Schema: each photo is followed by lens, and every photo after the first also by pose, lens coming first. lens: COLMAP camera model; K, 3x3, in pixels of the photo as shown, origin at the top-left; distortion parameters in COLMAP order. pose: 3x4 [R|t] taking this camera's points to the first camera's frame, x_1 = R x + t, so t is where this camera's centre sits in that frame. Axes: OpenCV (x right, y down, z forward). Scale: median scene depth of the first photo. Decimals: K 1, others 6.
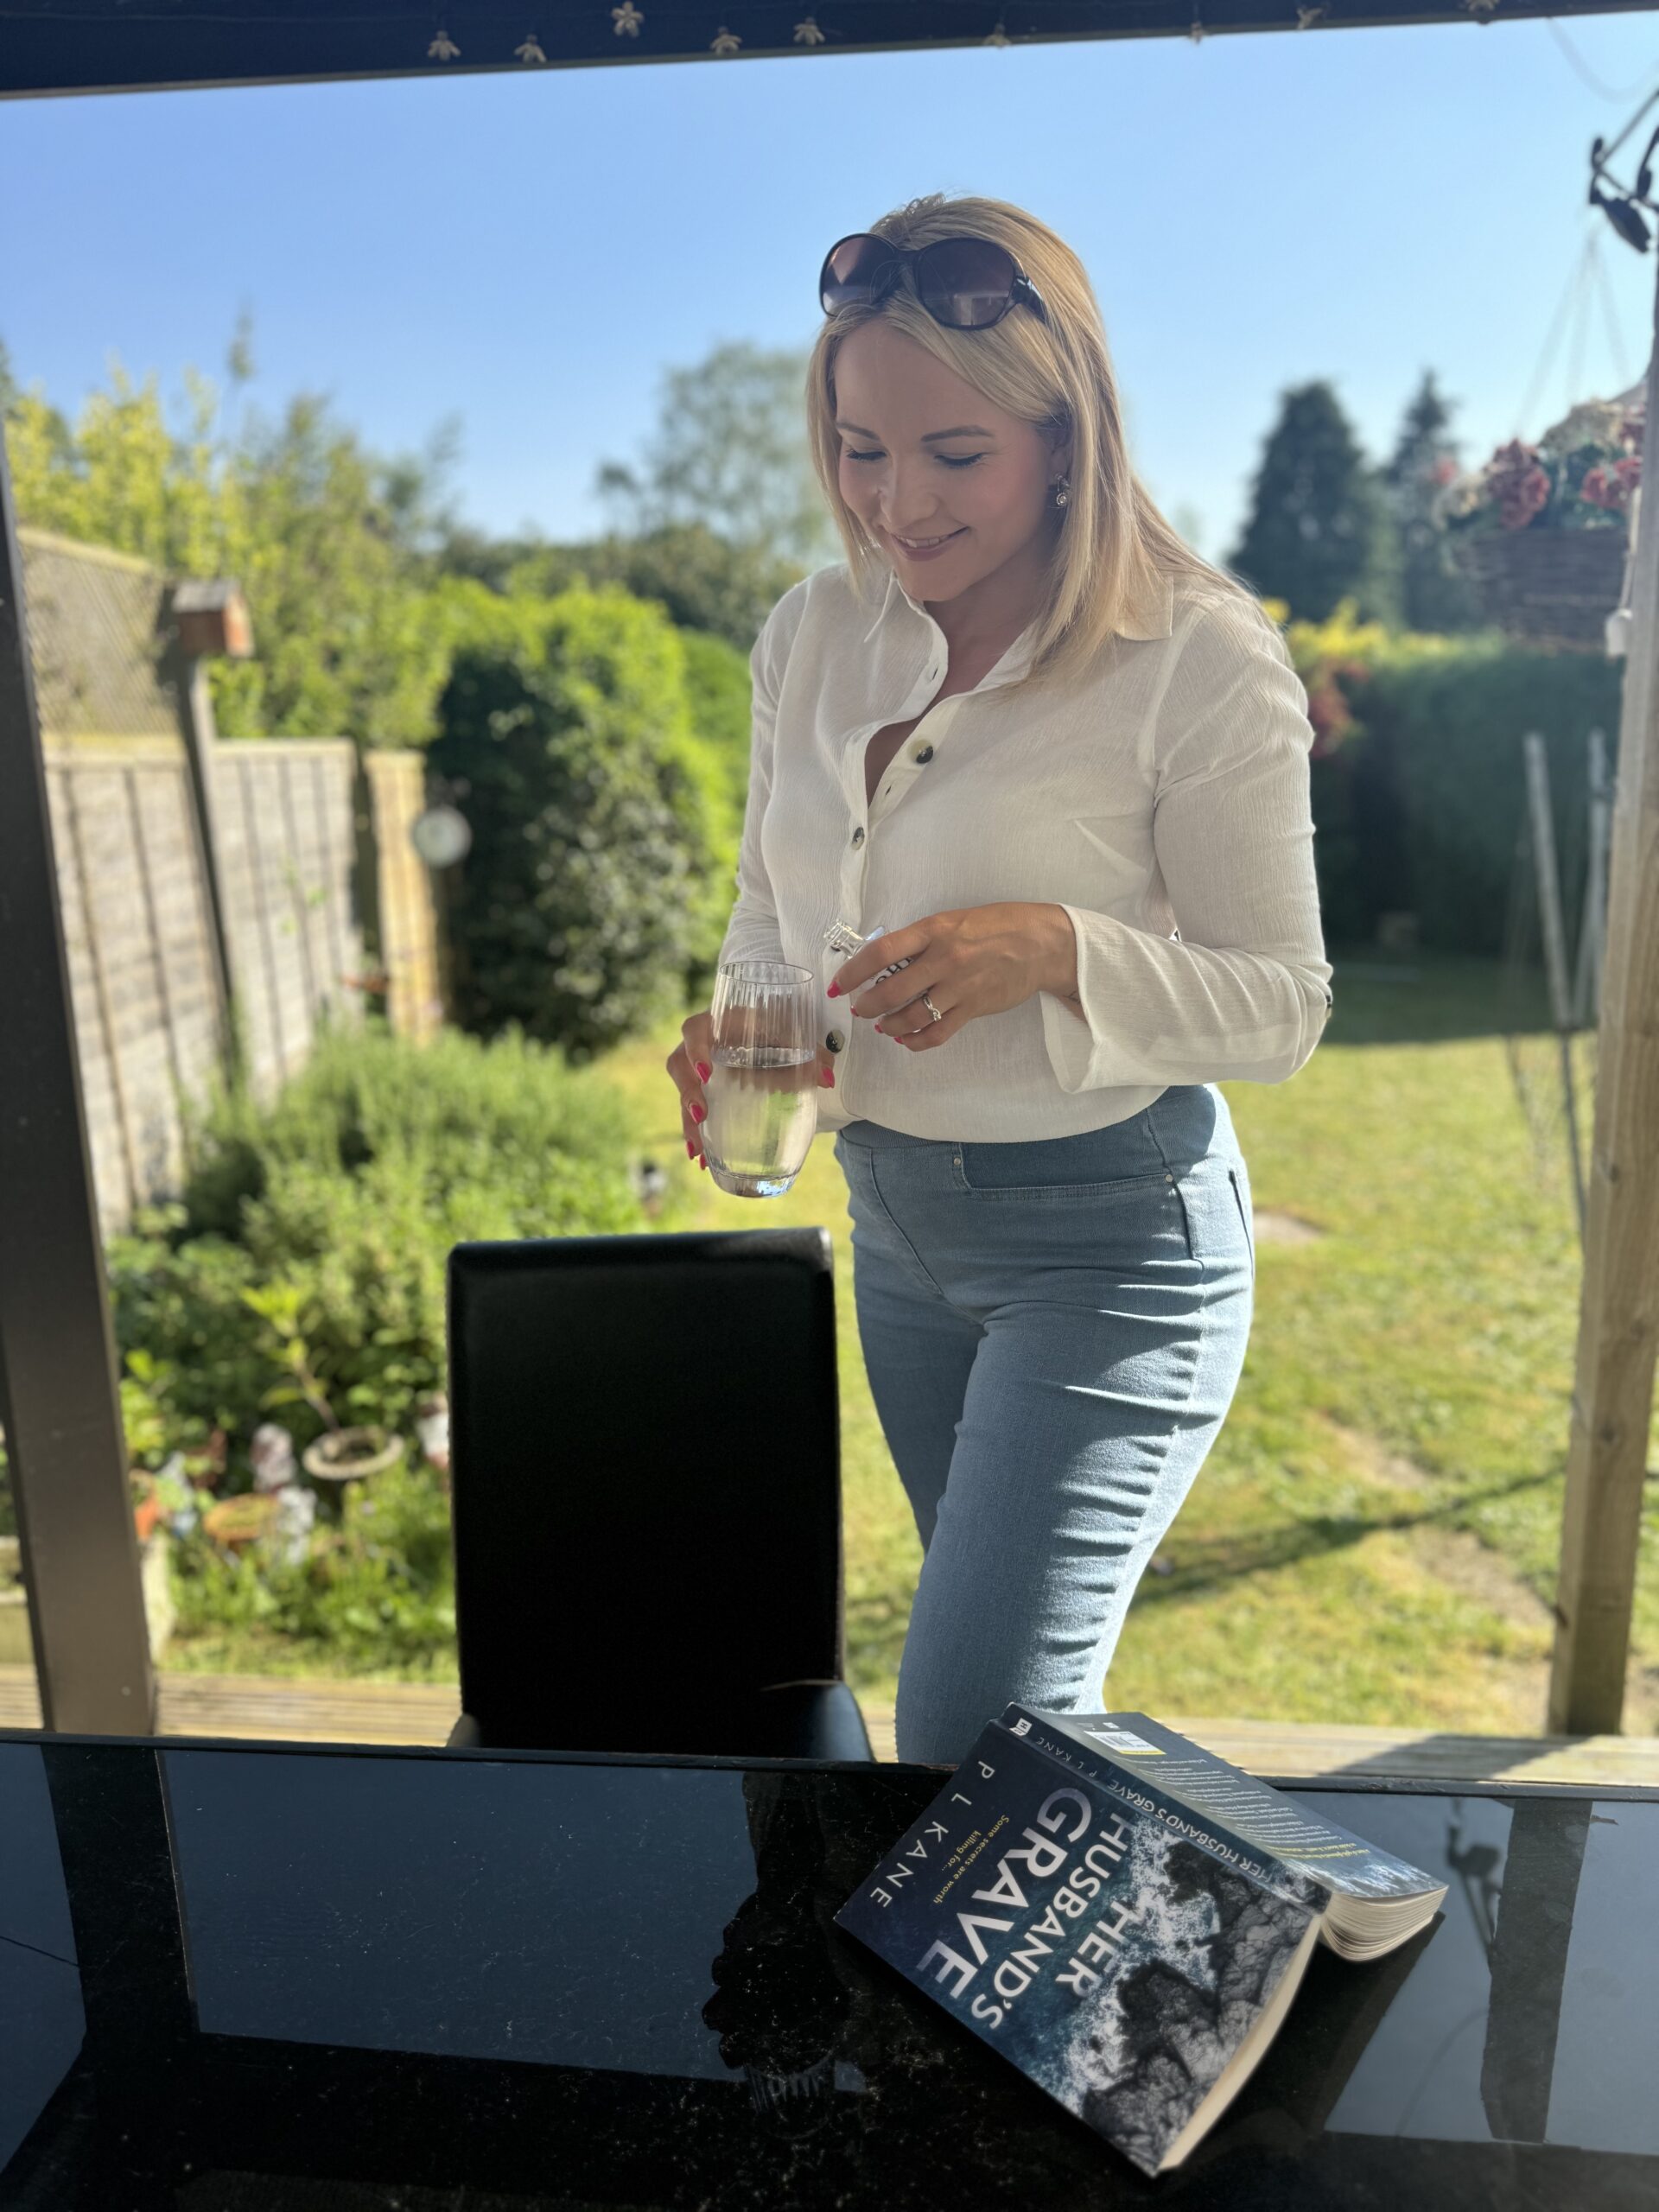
lens RADIAL K [[1558.6, 0, 829.5], [0, 1558.6, 1106.0], [0, 0, 1]] dist [0.014672, -0.036470]
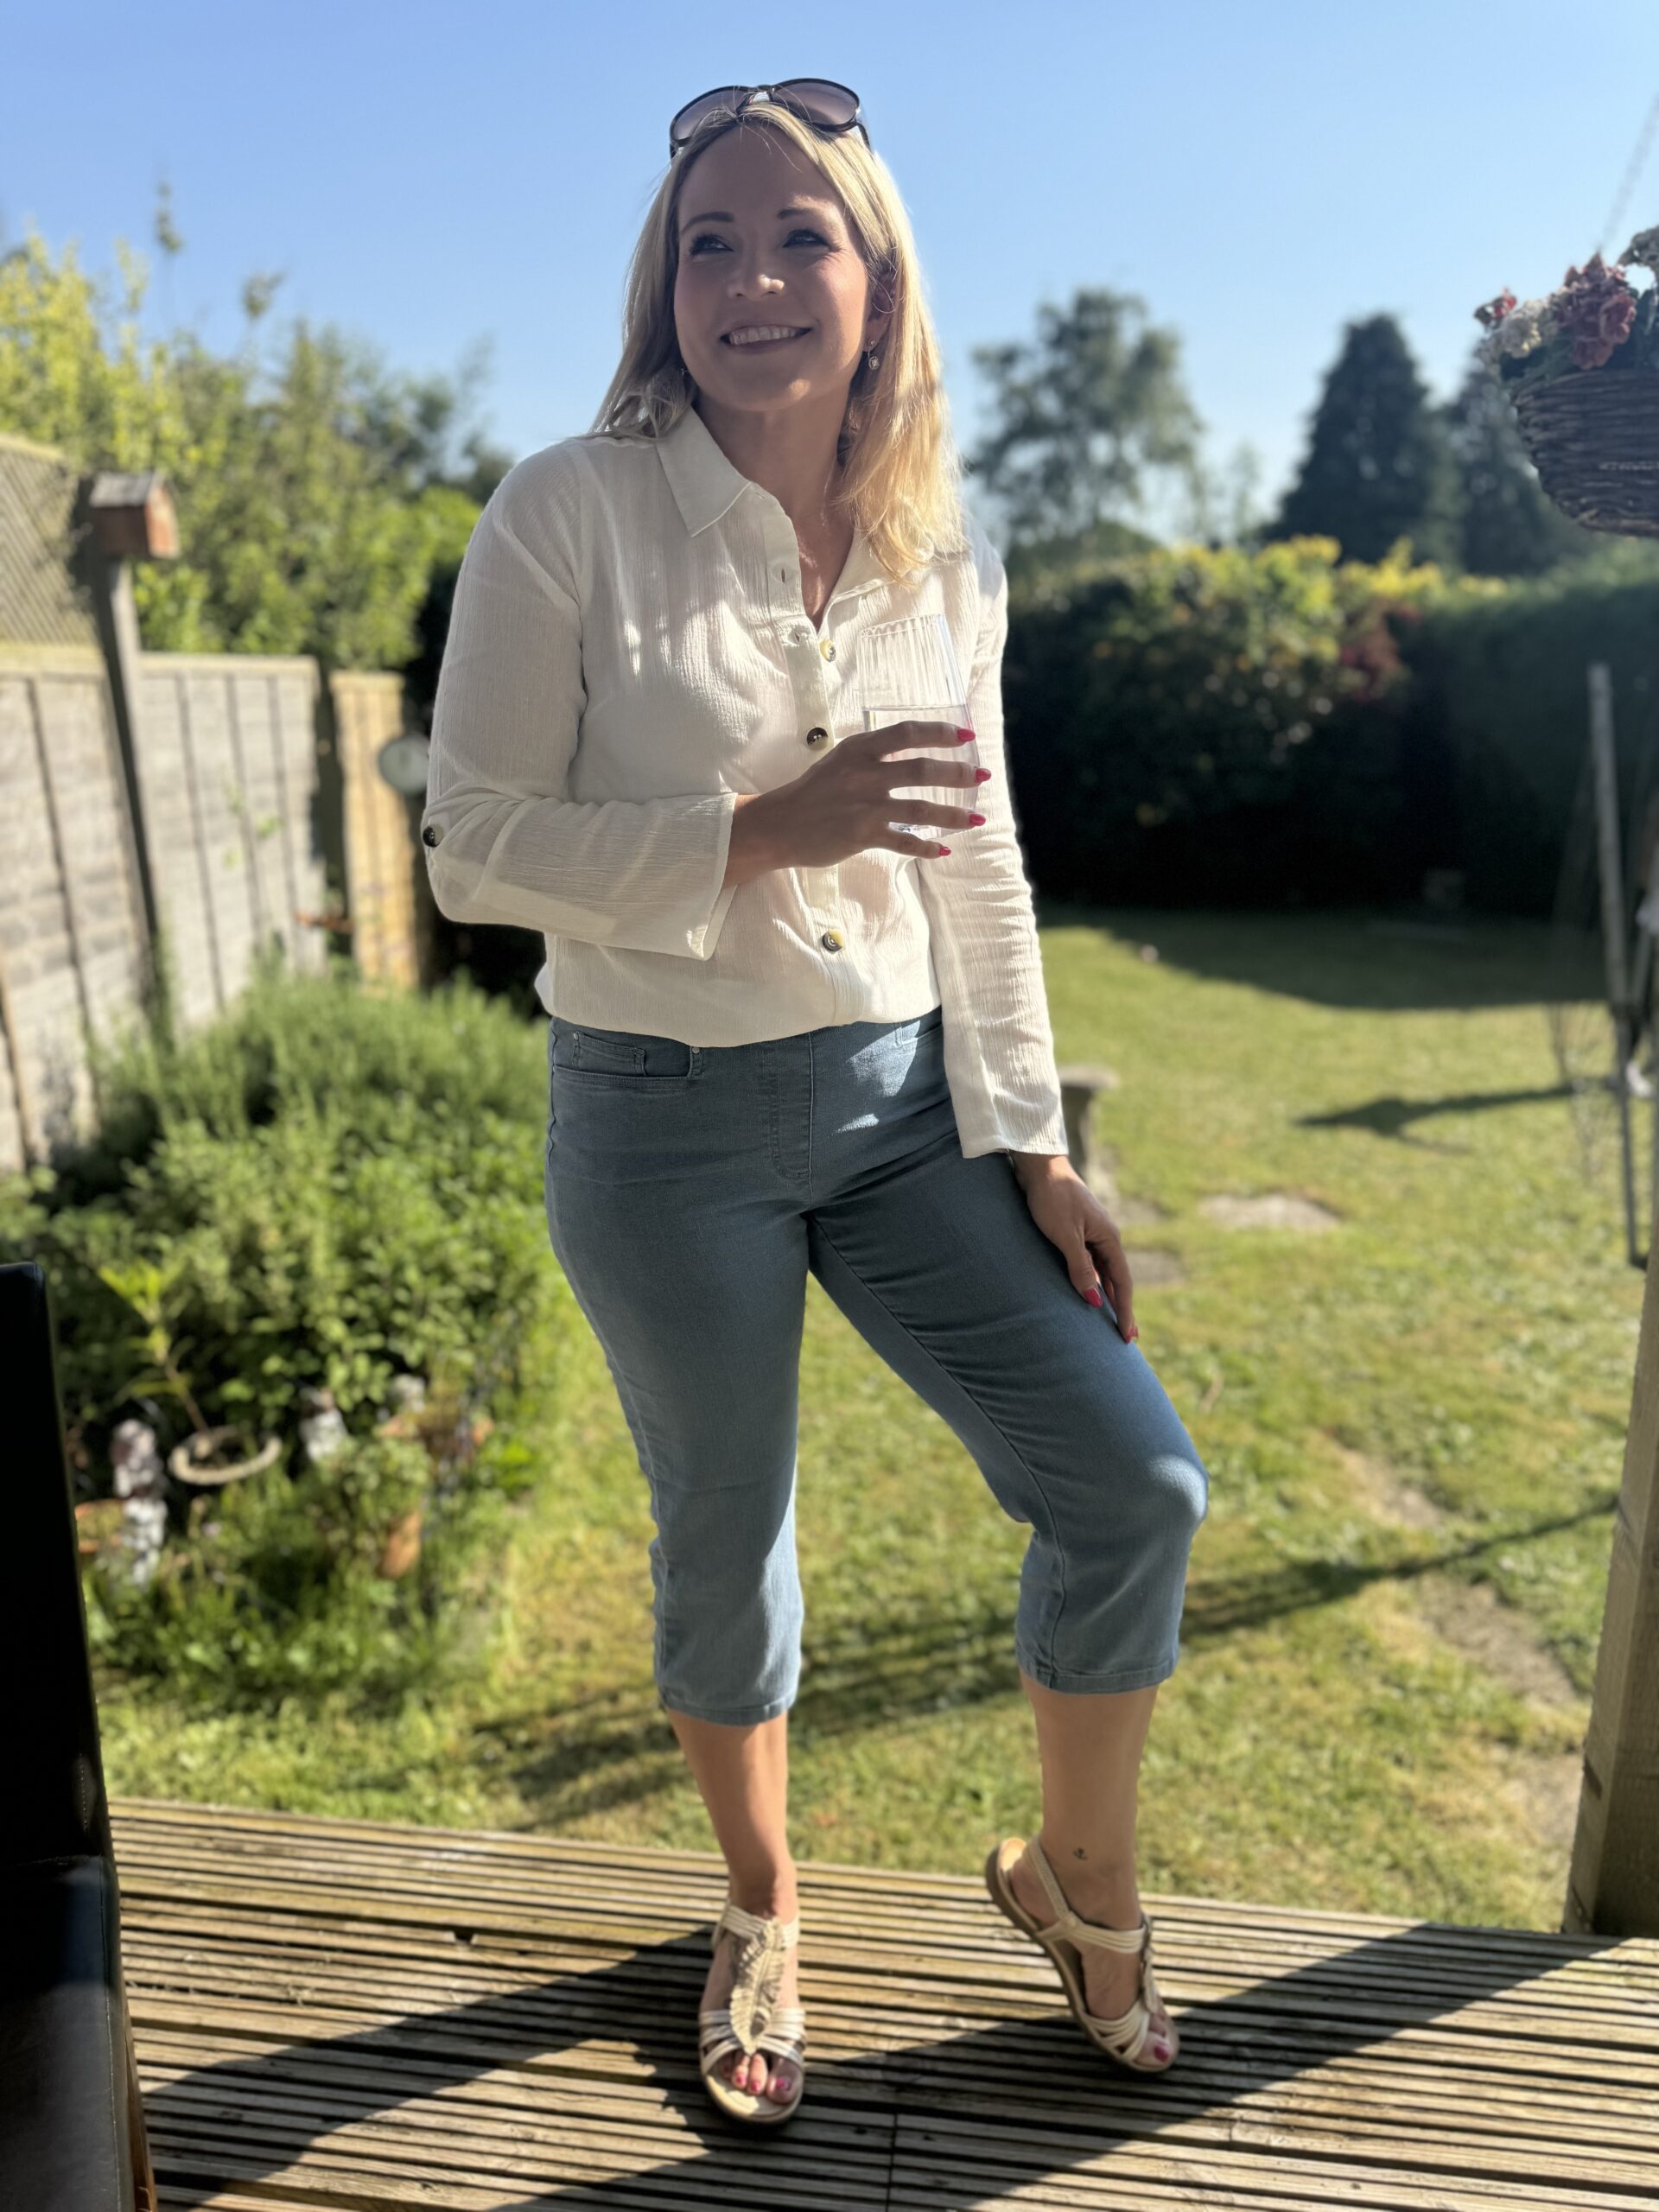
lens RADIAL K [[1563.4, 0, 829.5], [0, 1563.4, 1106.0], [0, 0, 1]] dist [0.006627, -0.029989]
pose [[0.999444, 0.025402, -0.021611, 0.042324], [-0.024617, 0.999054, 0.035845, -0.013038], [0.022502, -0.035293, 0.999124, 0.098597]]
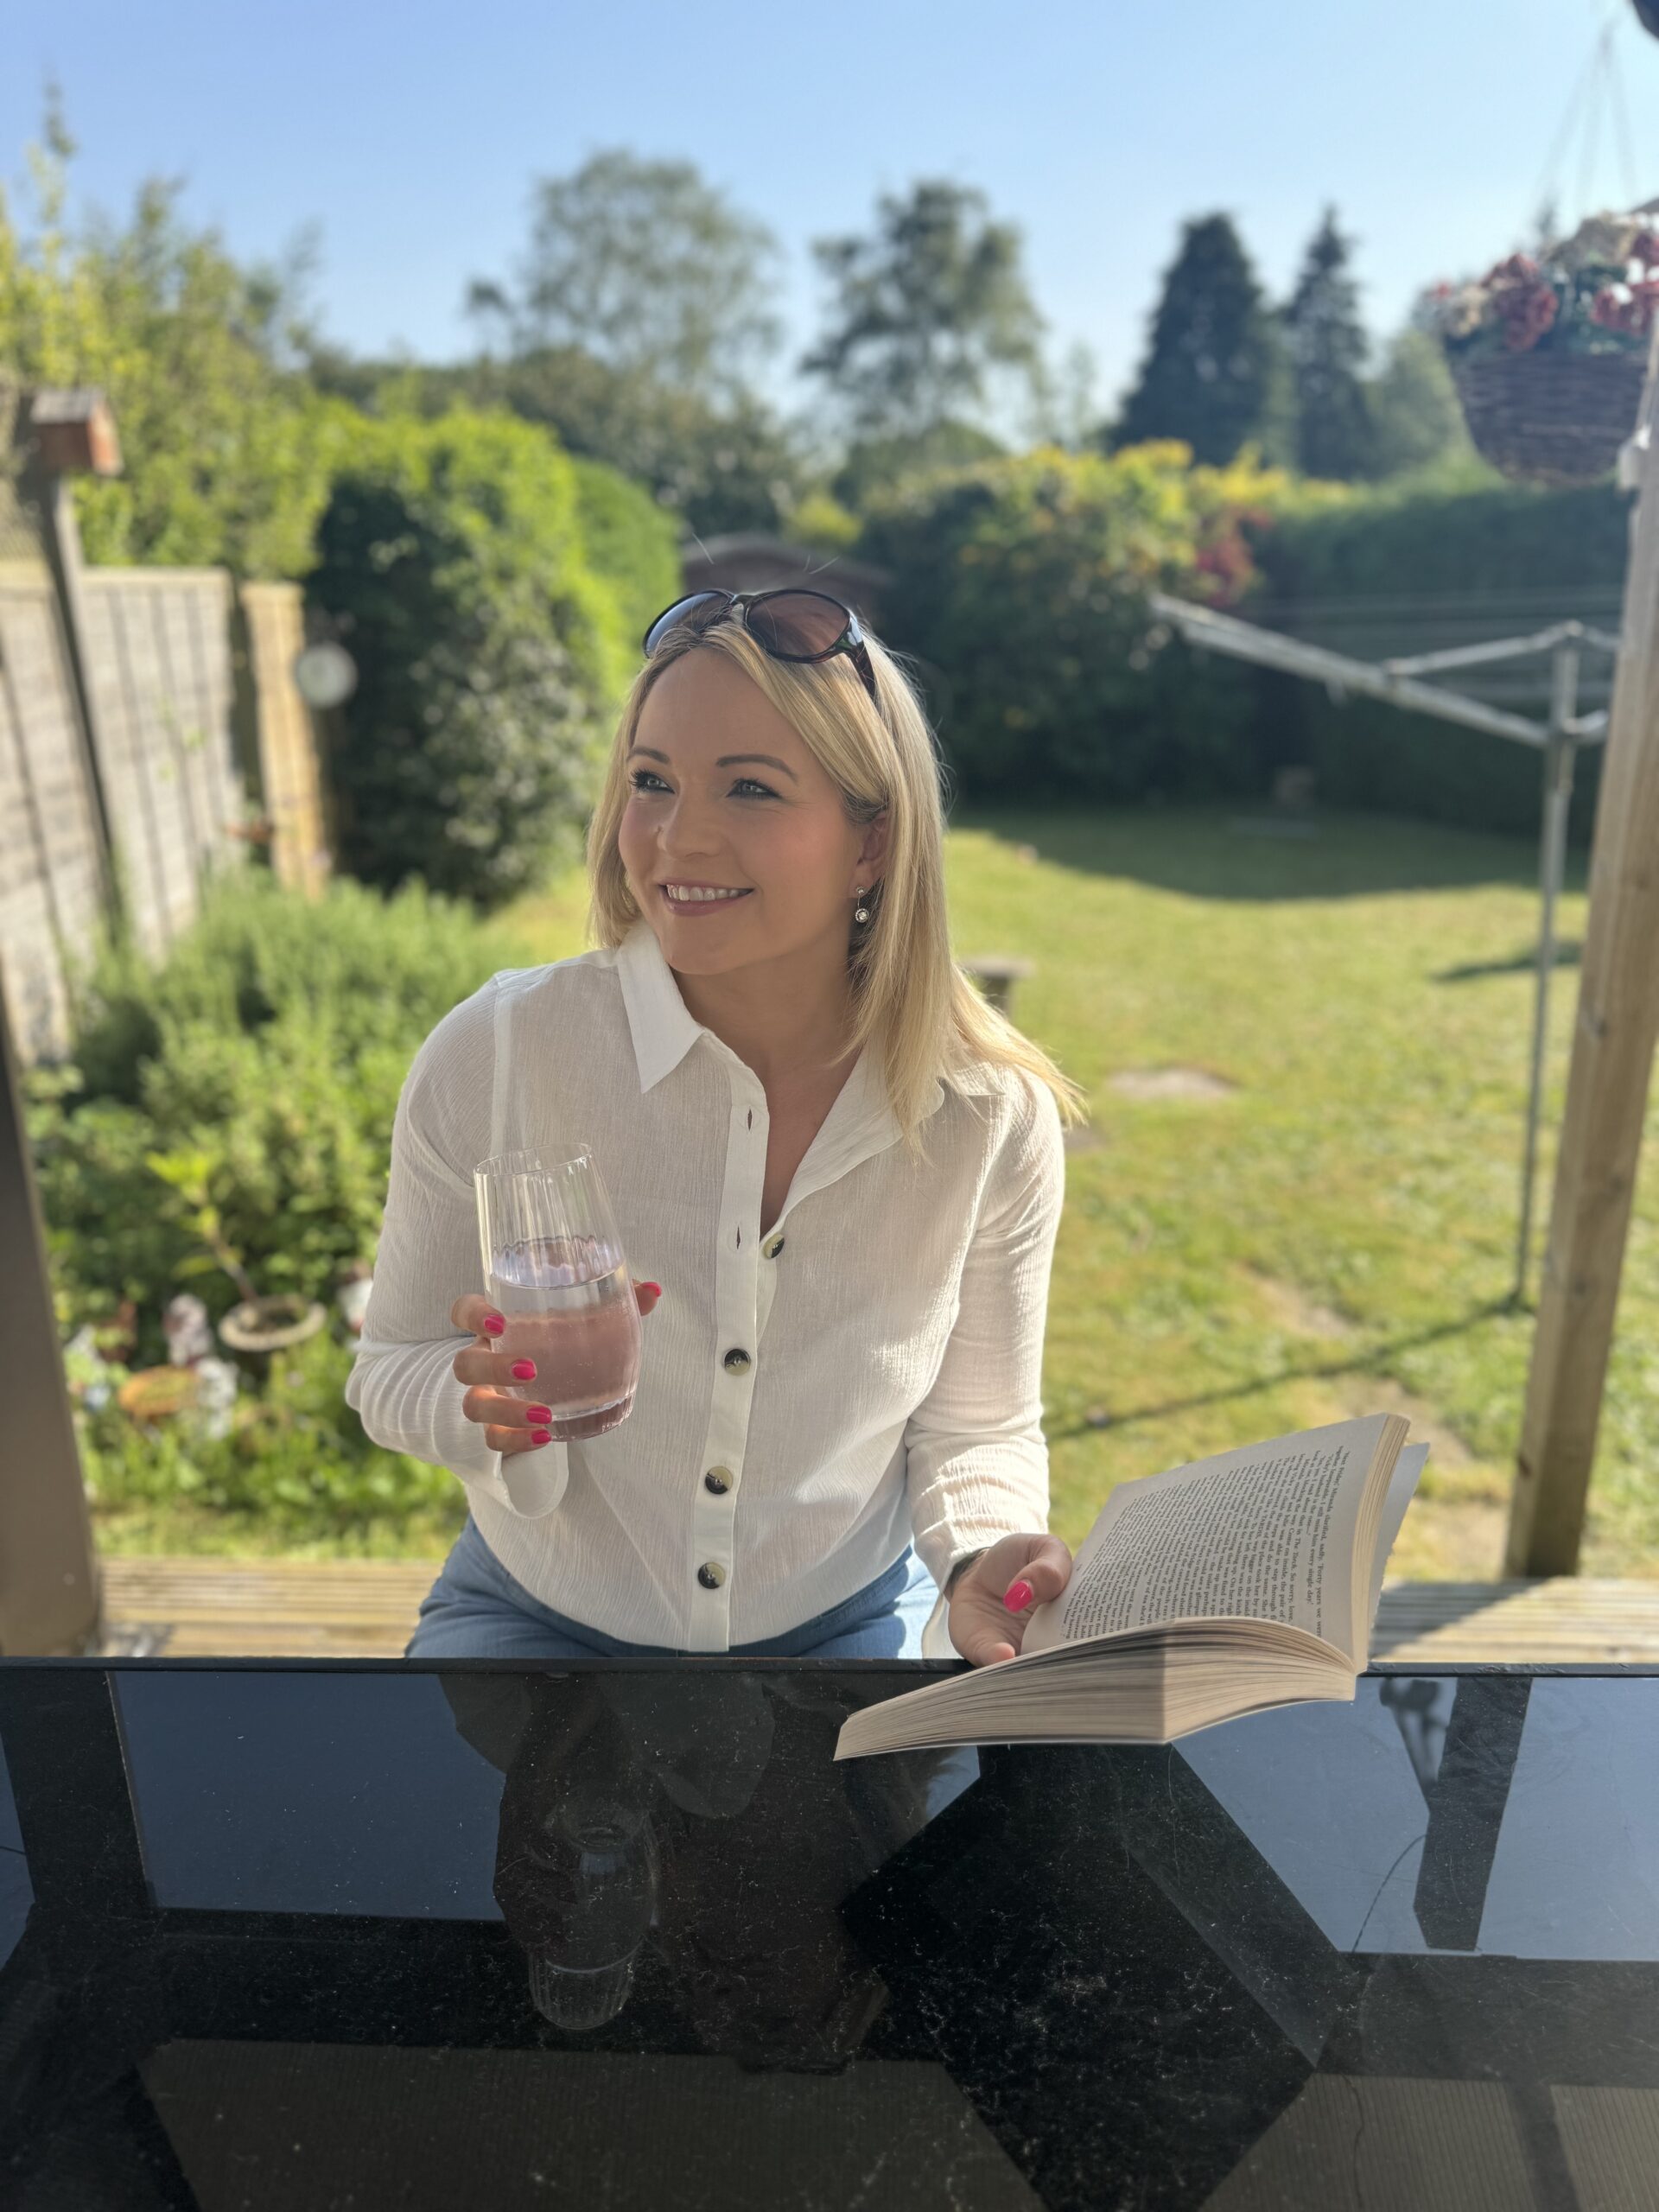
lens RADIAL K [[1563.4, 0, 829.5], [0, 1563.4, 1106.0], [0, 0, 1]] dist [0.006627, -0.029989]
pose [[0.997384, -0.007982, 0.071845, -0.023311], [0.001374, 0.995800, 0.091549, 0.000355], [-0.072273, -0.091211, 0.993206, 0.019750]]
